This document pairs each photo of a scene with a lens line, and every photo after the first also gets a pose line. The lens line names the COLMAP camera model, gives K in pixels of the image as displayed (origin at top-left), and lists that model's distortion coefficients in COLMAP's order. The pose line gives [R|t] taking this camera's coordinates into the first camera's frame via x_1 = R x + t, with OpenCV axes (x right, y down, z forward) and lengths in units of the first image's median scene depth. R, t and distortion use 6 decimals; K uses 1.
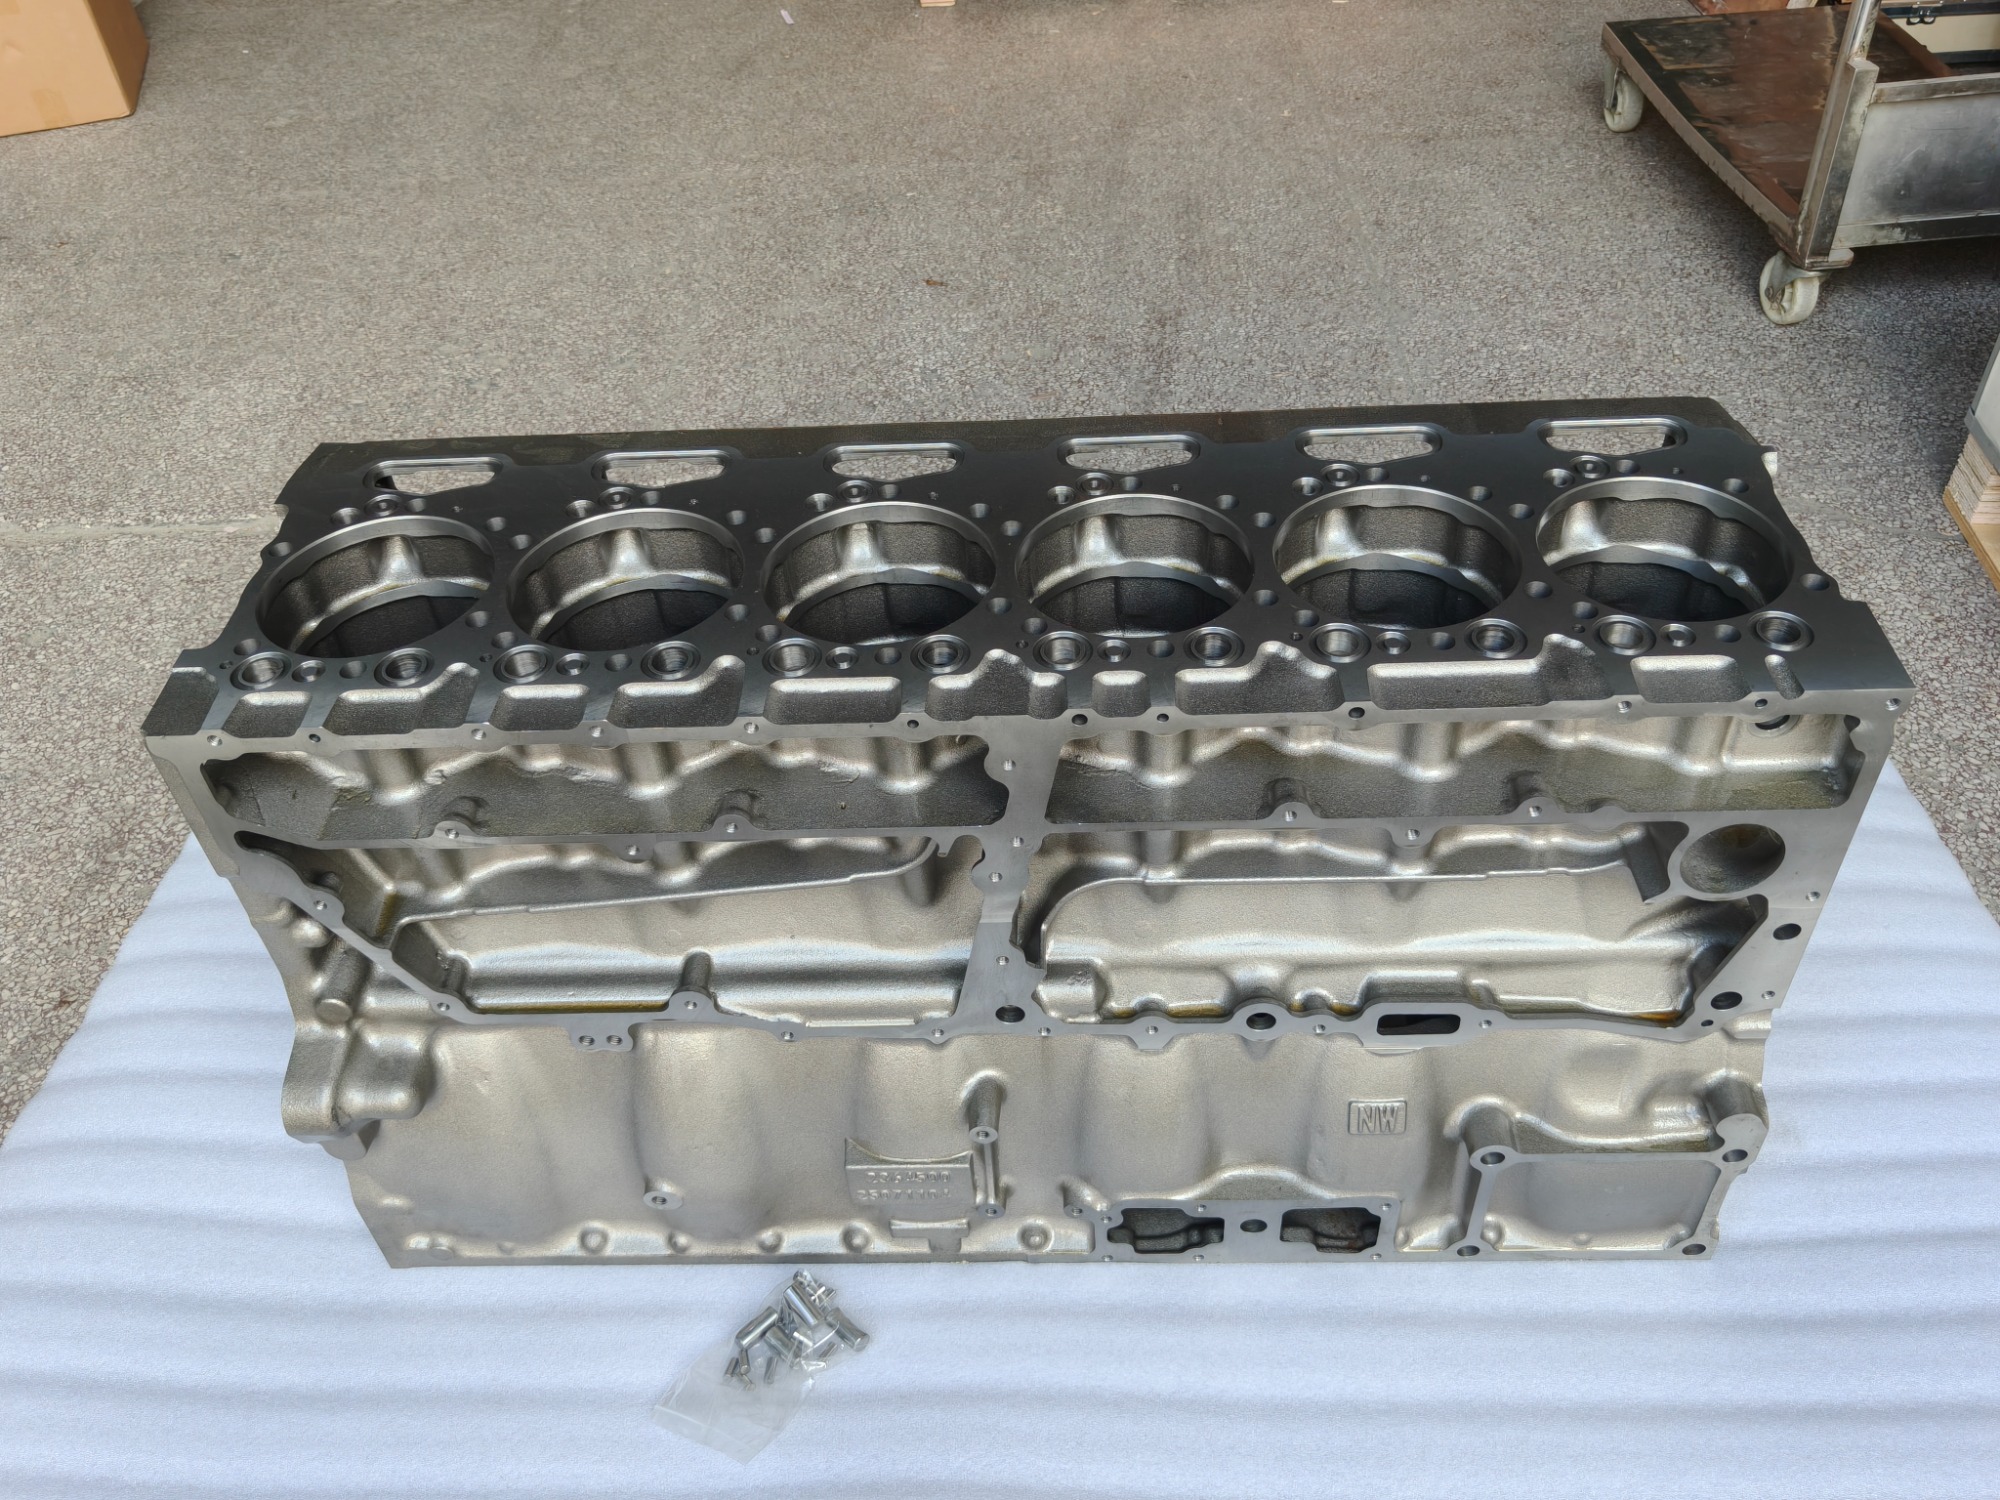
lens RADIAL K [[1885.7, 0, 1000.0], [0, 1885.7, 750.0], [0, 0, 1]] dist [0.003531, -0.006159]
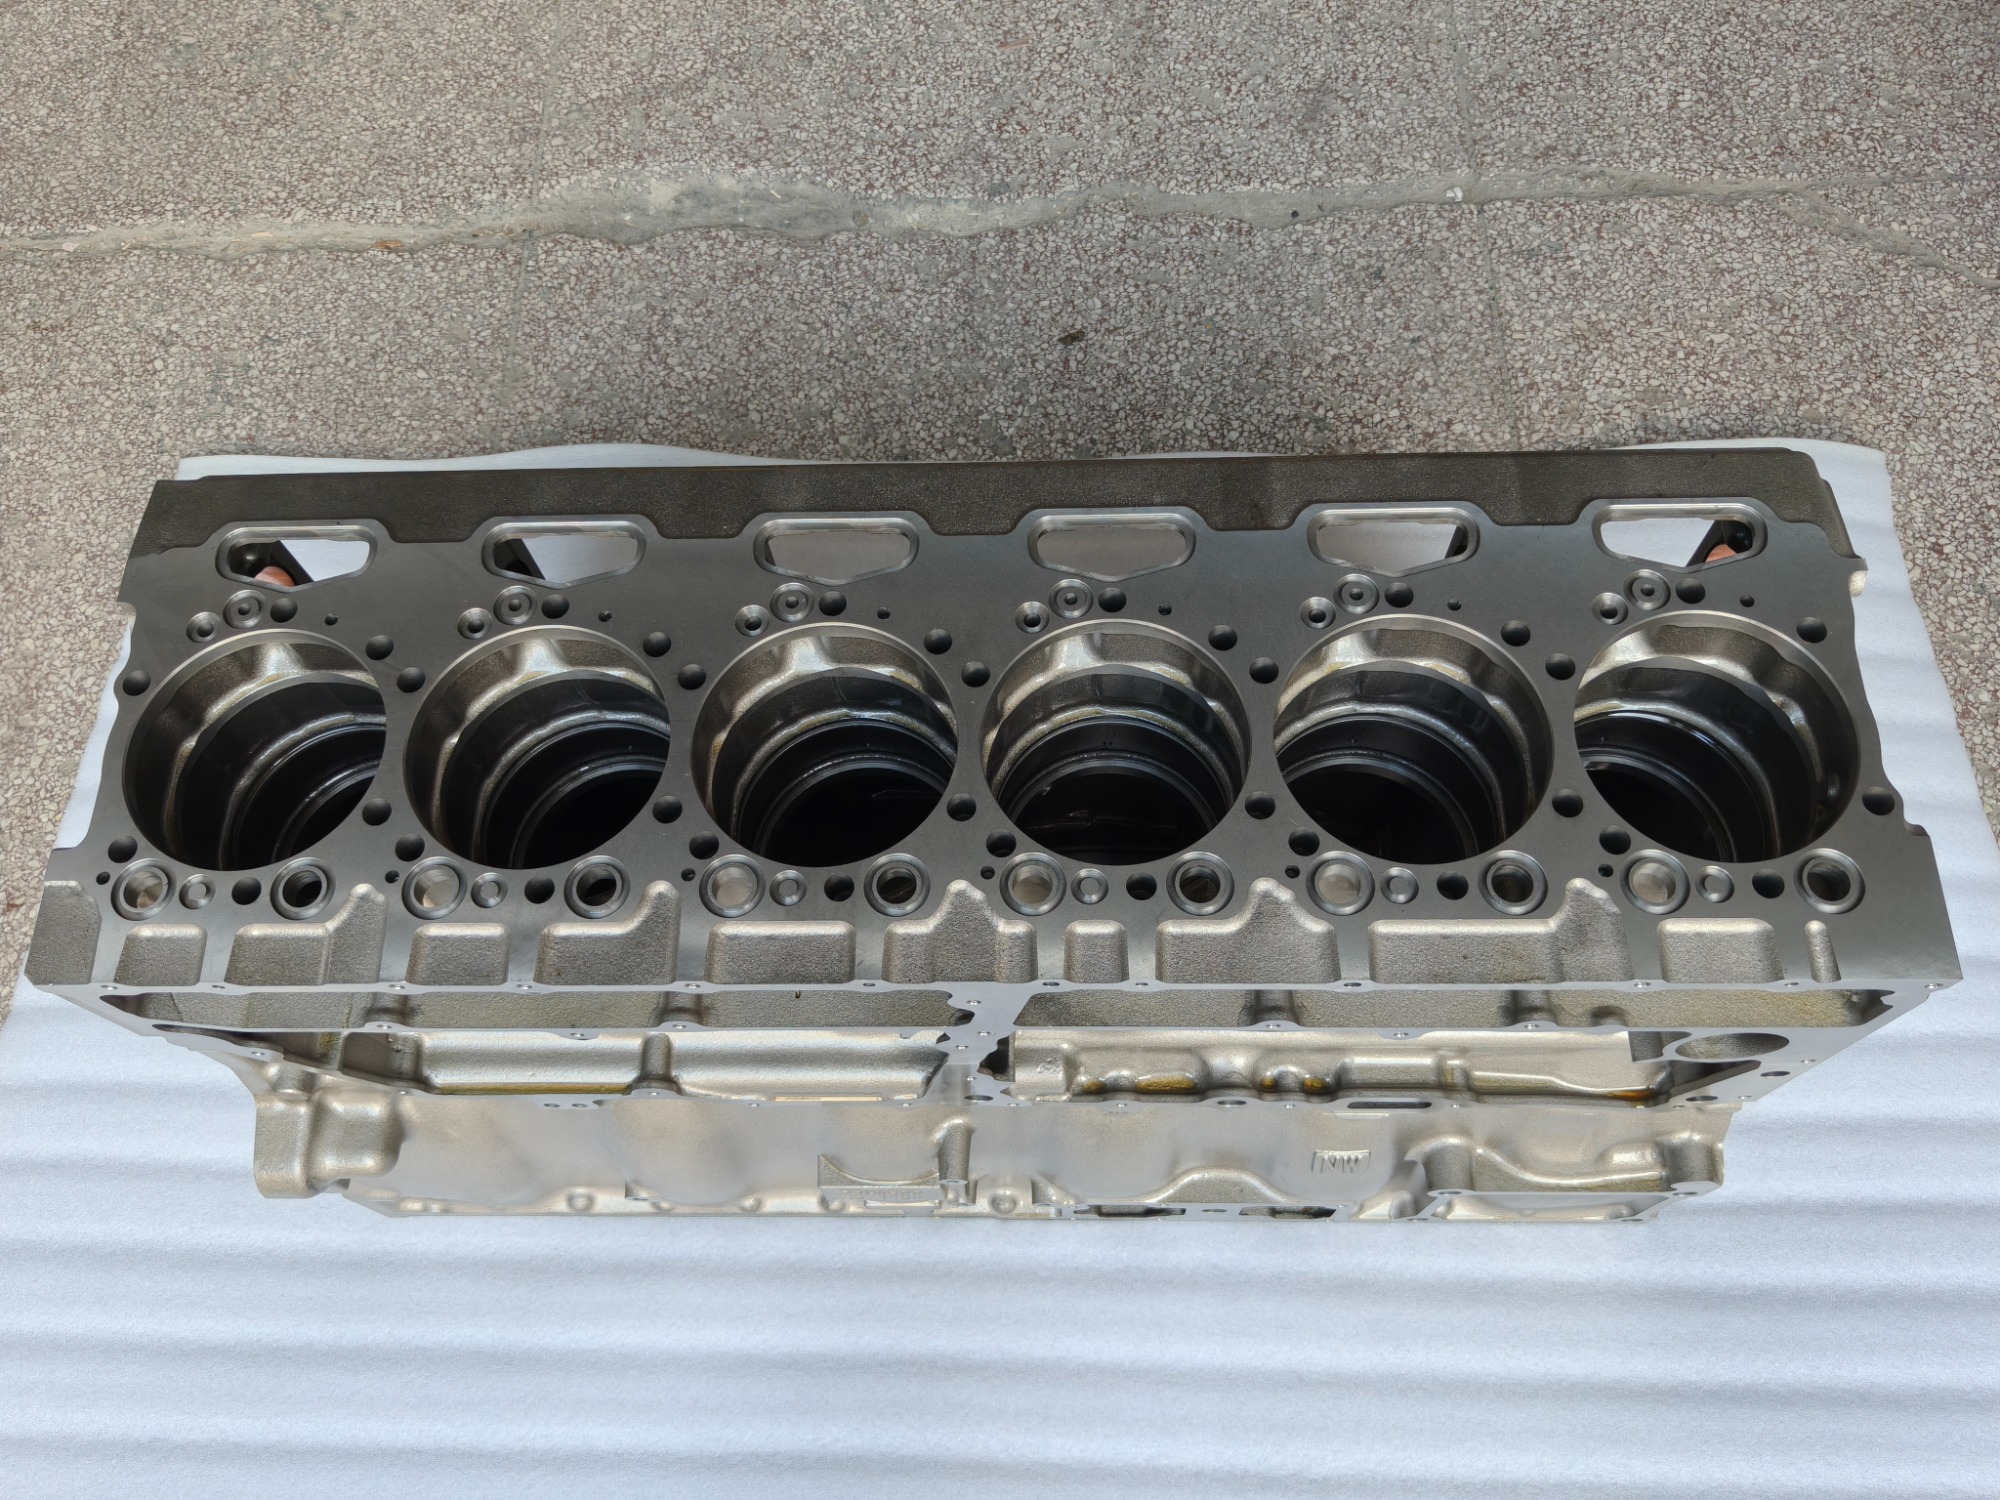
lens RADIAL K [[1850.7, 0, 1000.0], [0, 1850.7, 750.0], [0, 0, 1]] dist [-0.007657, 0.017219]
pose [[0.999884, -0.010517, 0.011039, 0.007614], [0.004432, 0.893245, 0.449548, -0.434312], [-0.014589, -0.449447, 0.893188, 0.204213]]
